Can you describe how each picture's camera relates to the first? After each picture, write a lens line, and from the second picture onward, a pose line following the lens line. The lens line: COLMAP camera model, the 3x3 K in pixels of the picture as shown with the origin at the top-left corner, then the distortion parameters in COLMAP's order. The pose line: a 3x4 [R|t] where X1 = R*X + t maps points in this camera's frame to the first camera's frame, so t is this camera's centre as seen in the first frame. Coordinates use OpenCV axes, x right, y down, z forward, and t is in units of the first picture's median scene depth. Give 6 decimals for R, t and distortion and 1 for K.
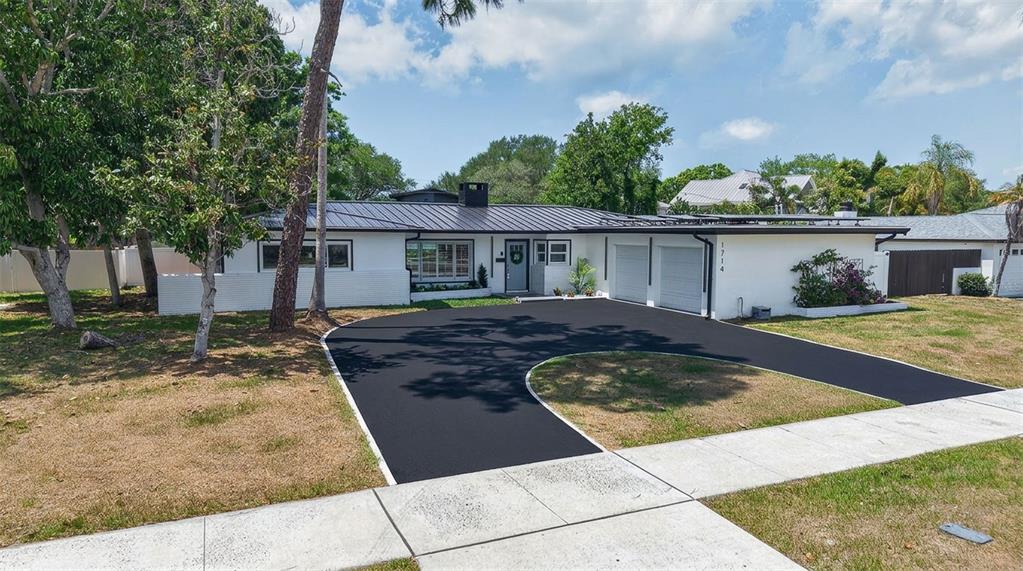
lens RADIAL K [[680.7, 0, 511.5], [0, 680.7, 285.5], [0, 0, 1]] dist [0.056901, -0.060630]
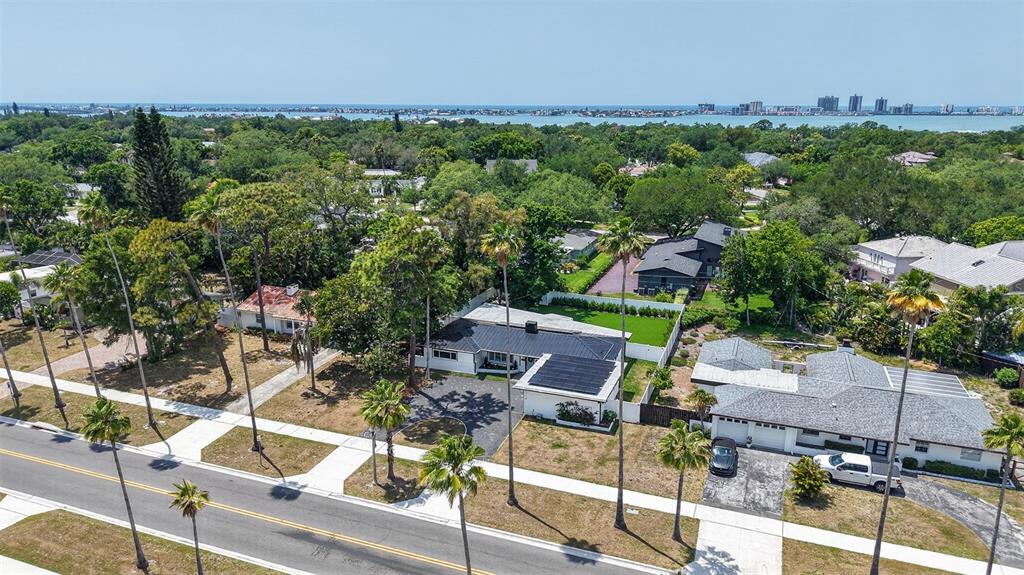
lens RADIAL K [[651.8, 0, 512.0], [0, 651.8, 287.5], [0, 0, 1]] dist [-0.000159, -0.000405]
pose [[0.699273, 0.180617, -0.691661, 1.623283], [-0.052483, 0.977915, 0.202308, -0.808711], [0.712925, -0.105168, 0.693309, -0.711386]]
